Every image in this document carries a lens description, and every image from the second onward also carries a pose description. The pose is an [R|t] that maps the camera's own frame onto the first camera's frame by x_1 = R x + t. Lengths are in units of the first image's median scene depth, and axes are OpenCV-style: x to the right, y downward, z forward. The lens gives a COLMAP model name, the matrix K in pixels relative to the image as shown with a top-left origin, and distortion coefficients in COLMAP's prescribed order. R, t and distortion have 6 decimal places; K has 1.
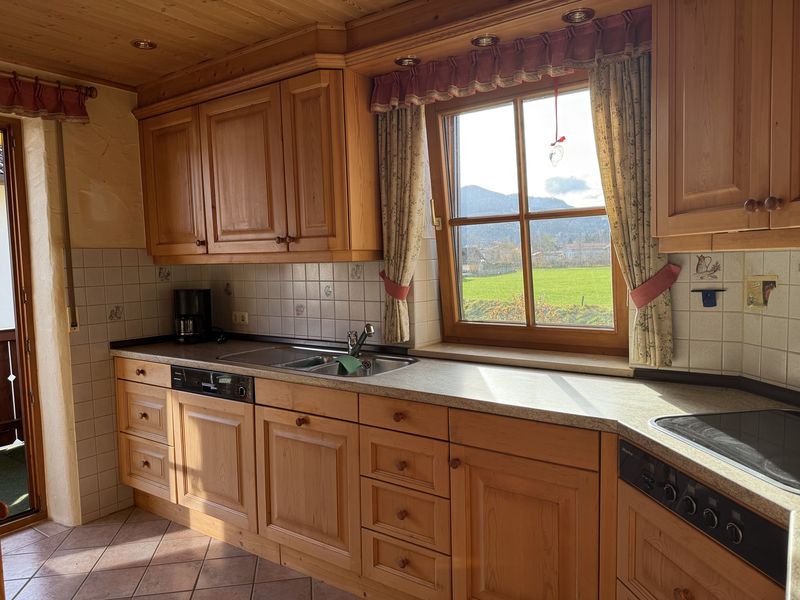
lens RADIAL K [[566.6, 0, 399.4], [0, 566.6, 299.8], [0, 0, 1]] dist [0.143852, 0.000968]
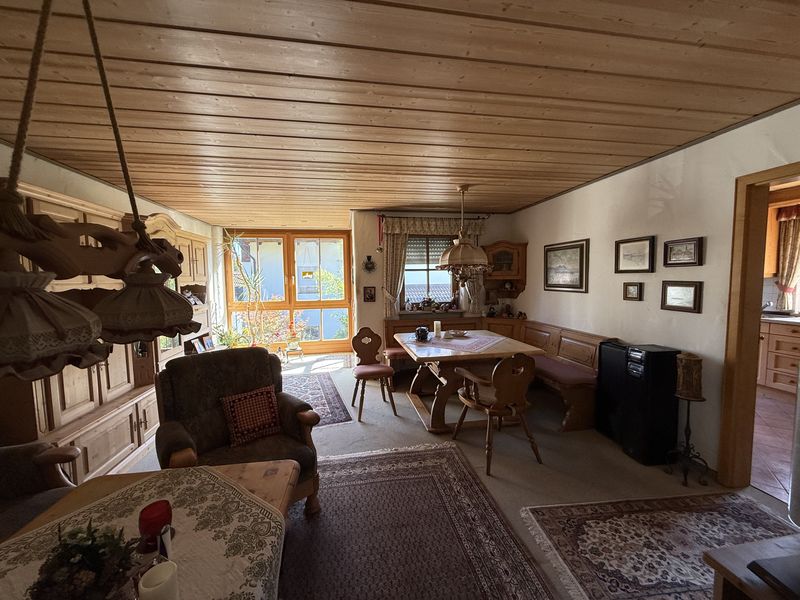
lens RADIAL K [[318.3, 0, 397.8], [0, 318.3, 298.4], [0, 0, 1]] dist [0.001417, 0.000218]
pose [[0.715286, 0.058294, -0.696396, -0.251734], [-0.054361, 0.998137, 0.027717, 0.078638], [0.696714, 0.018031, 0.717122, -1.231546]]
